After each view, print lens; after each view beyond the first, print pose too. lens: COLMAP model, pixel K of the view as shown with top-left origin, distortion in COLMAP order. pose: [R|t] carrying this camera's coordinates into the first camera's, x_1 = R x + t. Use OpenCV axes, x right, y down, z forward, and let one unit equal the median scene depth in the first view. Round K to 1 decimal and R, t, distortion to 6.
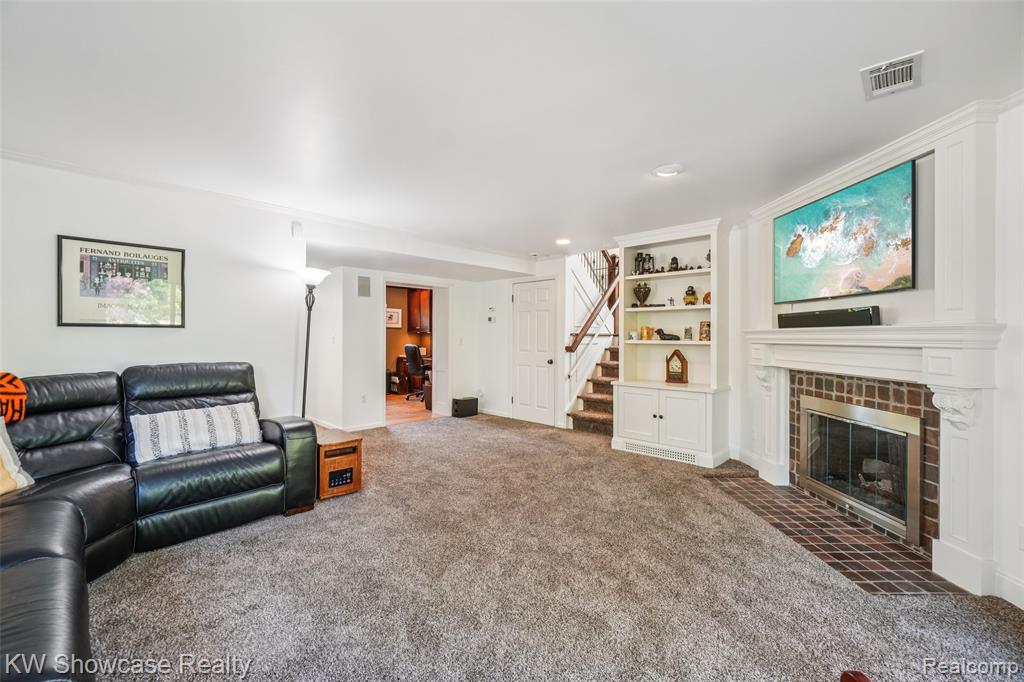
lens RADIAL K [[441.0, 0, 514.6], [0, 441.0, 332.1], [0, 0, 1]] dist [-0.001406, -0.000287]
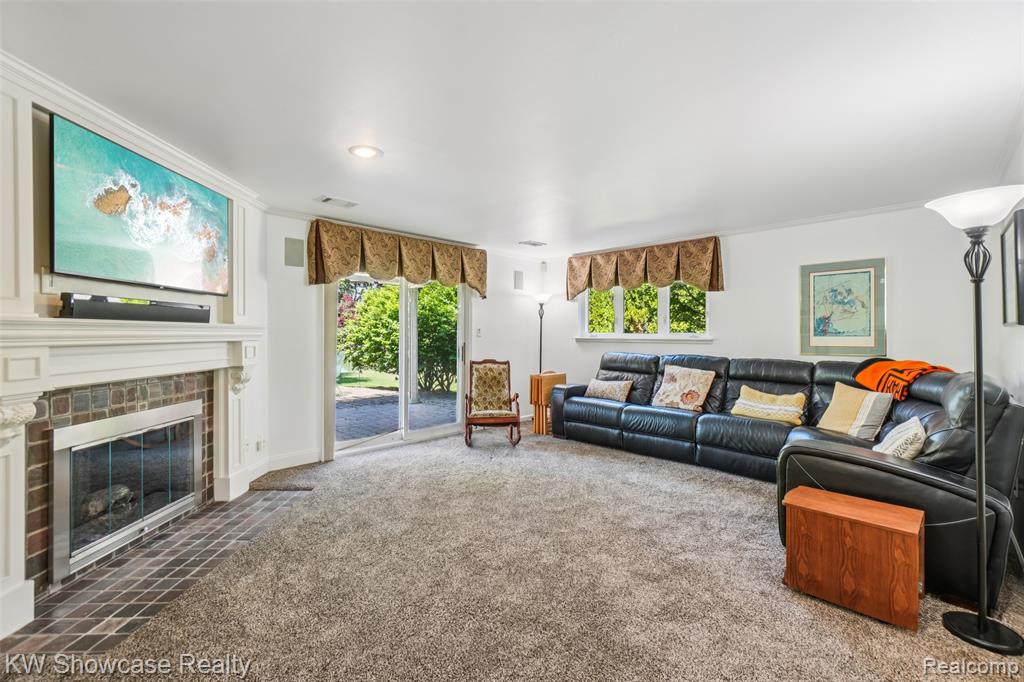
lens RADIAL K [[441.0, 0, 514.6], [0, 441.0, 332.1], [0, 0, 1]] dist [-0.001406, -0.000287]
pose [[-0.999793, -0.003631, 0.020023, 0.015668], [-0.003756, 0.999974, -0.006190, 0.010073], [-0.020000, -0.006264, -0.999780, 1.783311]]
